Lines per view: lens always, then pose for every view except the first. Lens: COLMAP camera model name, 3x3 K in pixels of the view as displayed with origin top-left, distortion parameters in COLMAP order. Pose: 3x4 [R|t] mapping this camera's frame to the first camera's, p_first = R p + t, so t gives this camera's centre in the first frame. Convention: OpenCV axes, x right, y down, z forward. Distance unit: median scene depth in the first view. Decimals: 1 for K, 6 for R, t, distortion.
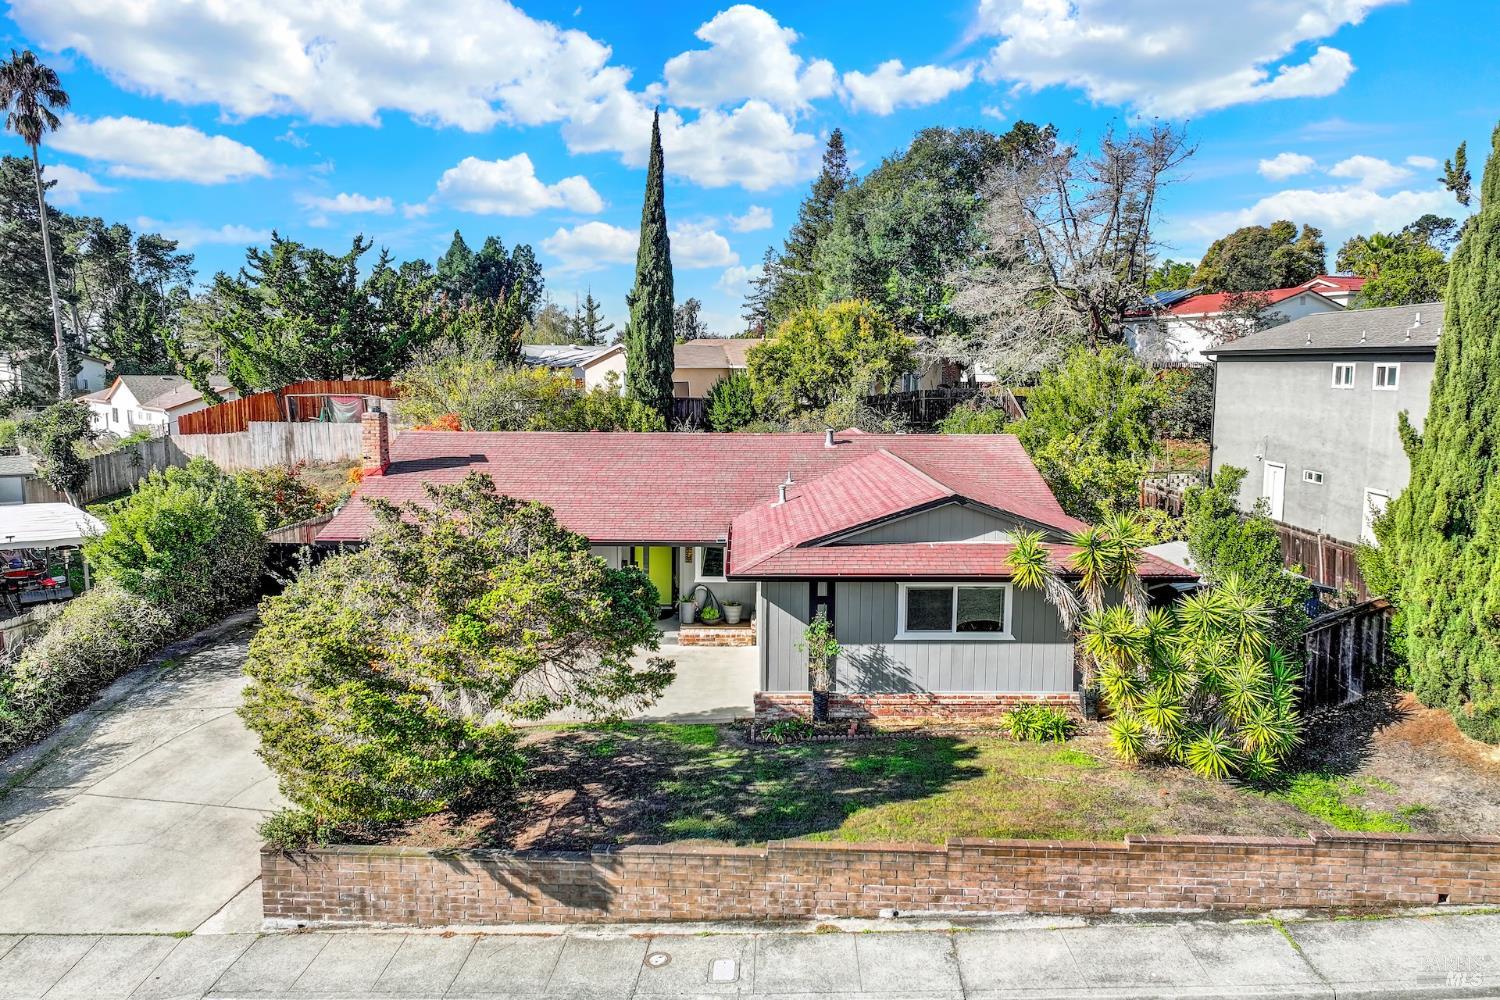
lens RADIAL K [[1051.6, 0, 750.0], [0, 1051.6, 500.0], [0, 0, 1]] dist [0.003826, 0.004113]
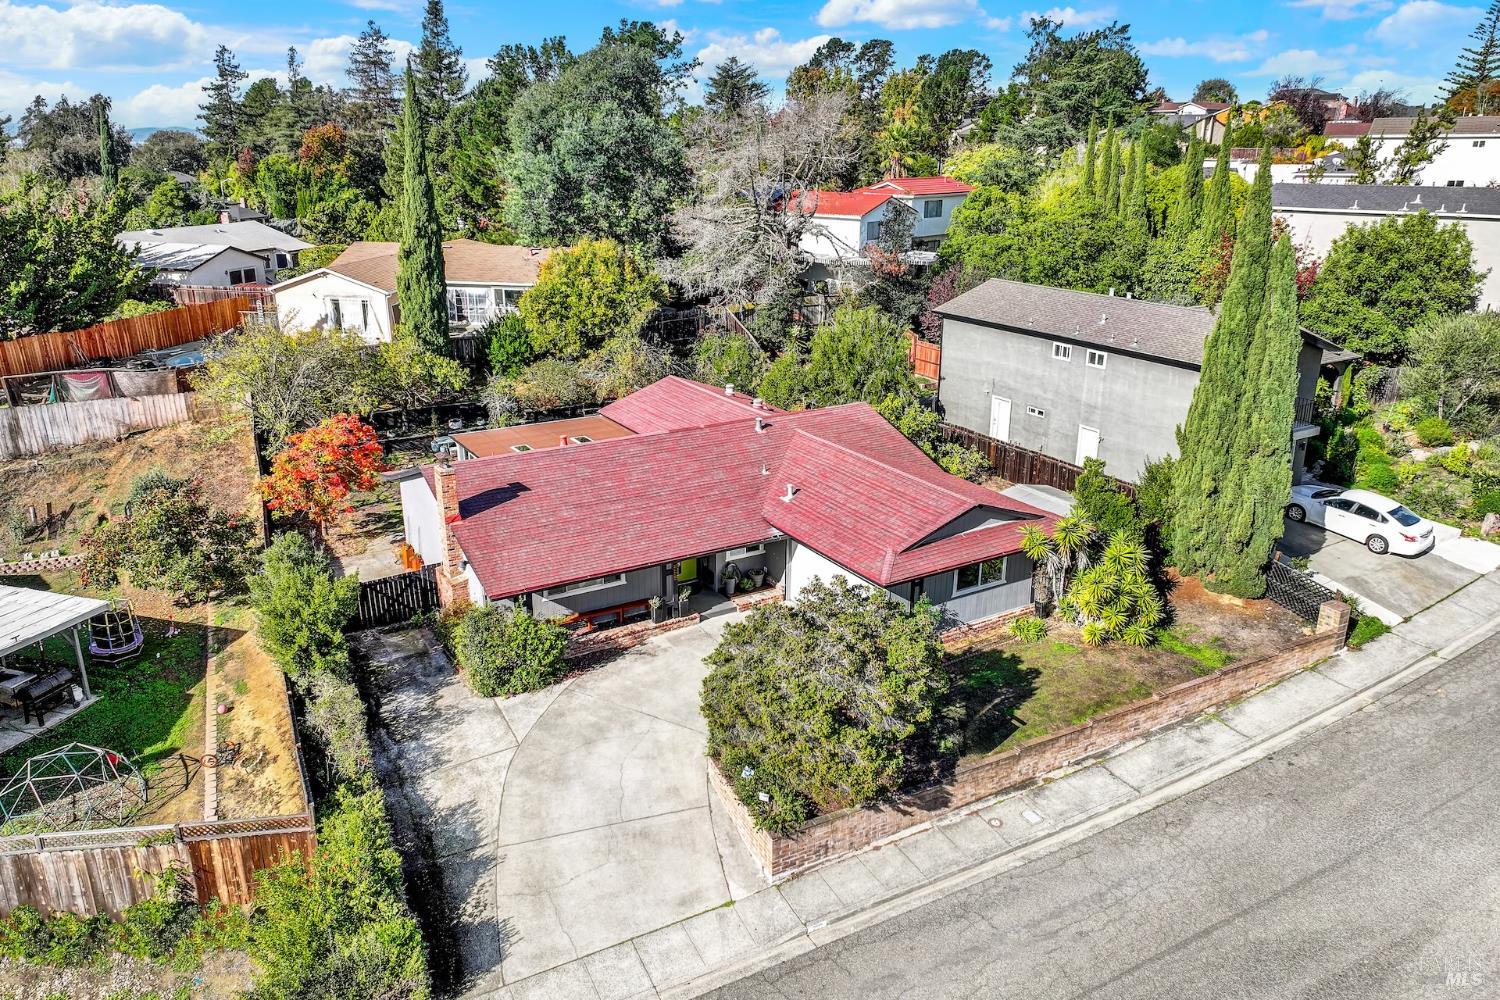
lens RADIAL K [[1051.6, 0, 750.0], [0, 1051.6, 500.0], [0, 0, 1]] dist [0.003826, 0.004113]
pose [[0.861303, -0.166110, 0.480171, -0.683843], [0.066235, 0.973692, 0.218029, -0.299974], [-0.503756, -0.155985, 0.849646, -0.147173]]
